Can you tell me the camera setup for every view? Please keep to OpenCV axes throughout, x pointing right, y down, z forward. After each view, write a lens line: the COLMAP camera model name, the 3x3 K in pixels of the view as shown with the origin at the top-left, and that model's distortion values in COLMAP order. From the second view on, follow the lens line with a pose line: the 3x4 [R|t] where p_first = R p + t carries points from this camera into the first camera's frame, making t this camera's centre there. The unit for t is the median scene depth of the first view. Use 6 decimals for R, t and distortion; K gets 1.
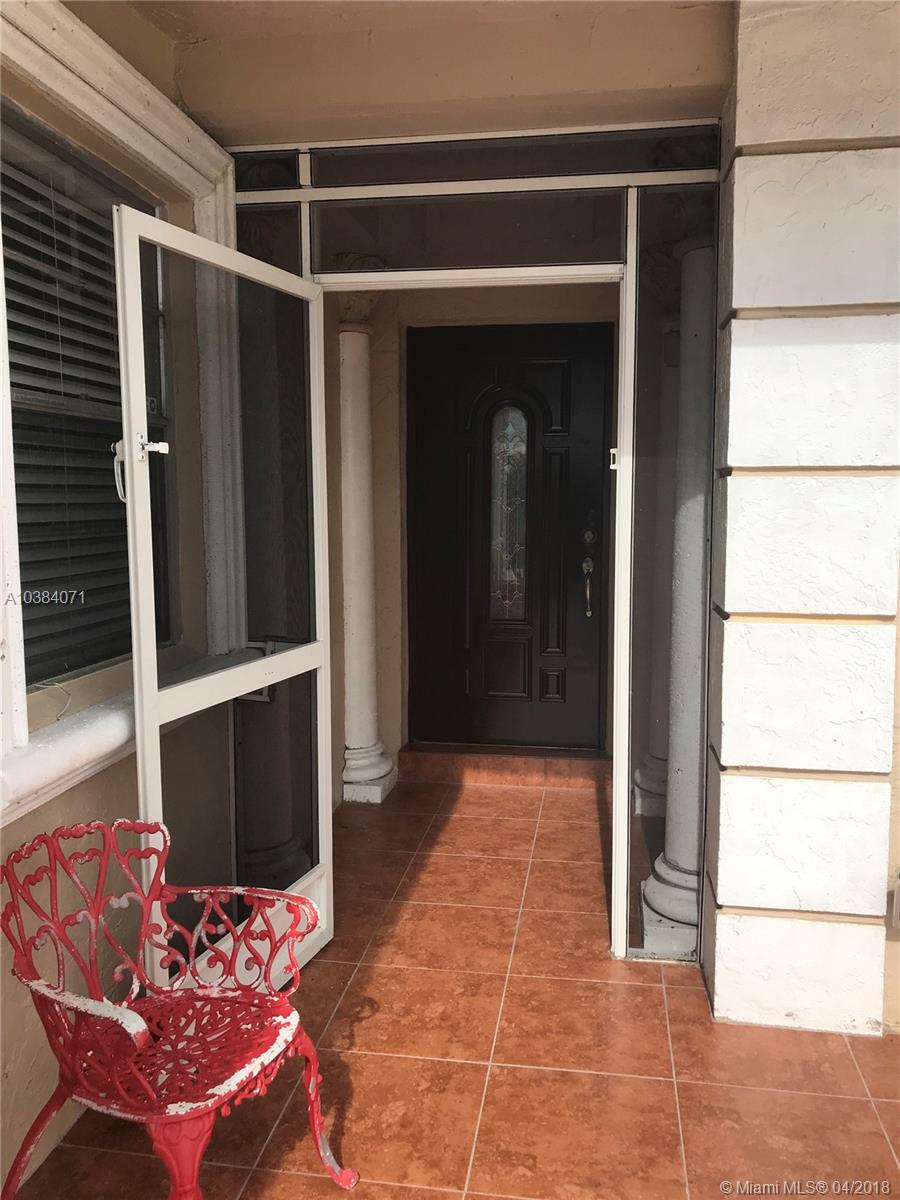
lens RADIAL K [[989.5, 0, 446.7], [0, 989.5, 598.7], [0, 0, 1]] dist [-0.001811, -0.000753]
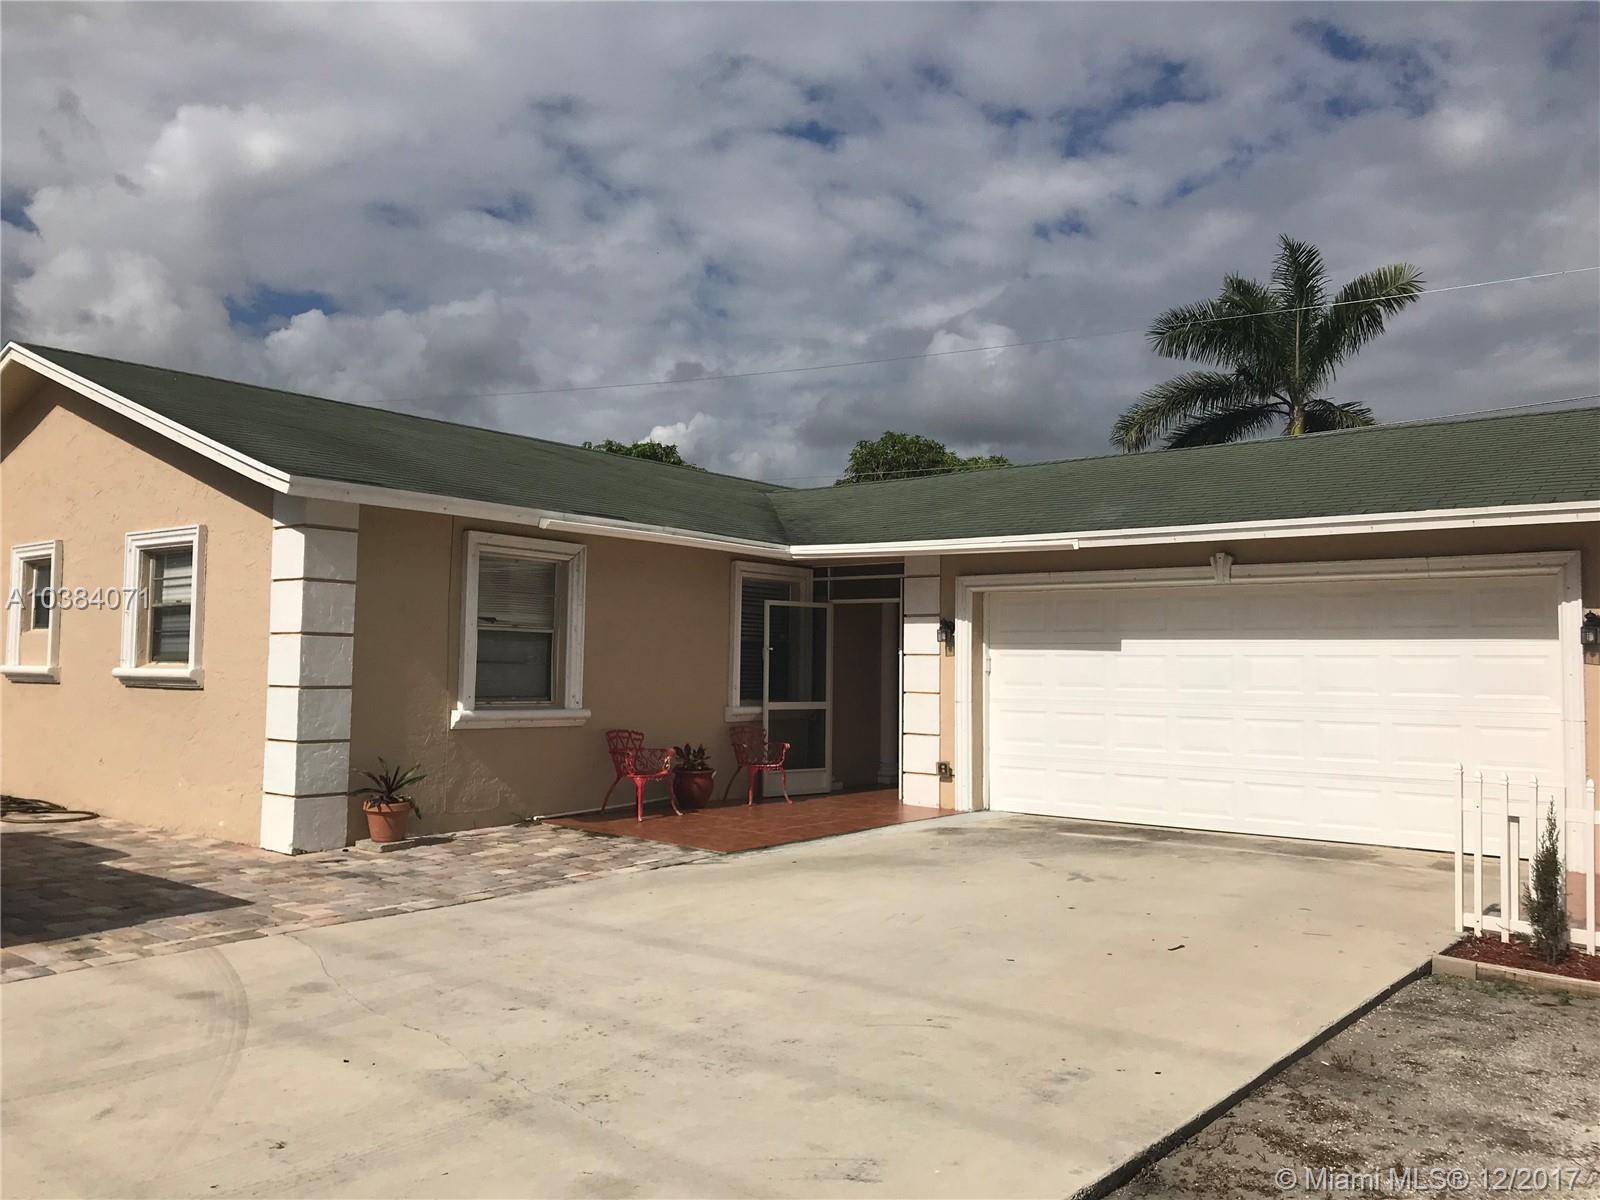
lens RADIAL K [[1319.3, 0, 802.0], [0, 1319.3, 600.5], [0, 0, 1]] dist [-0.001811, -0.000753]
pose [[0.857709, -0.012644, -0.513981, 2.521970], [-0.071436, 0.987070, -0.143492, 0.419043], [0.509149, 0.159791, 0.845715, -3.509869]]
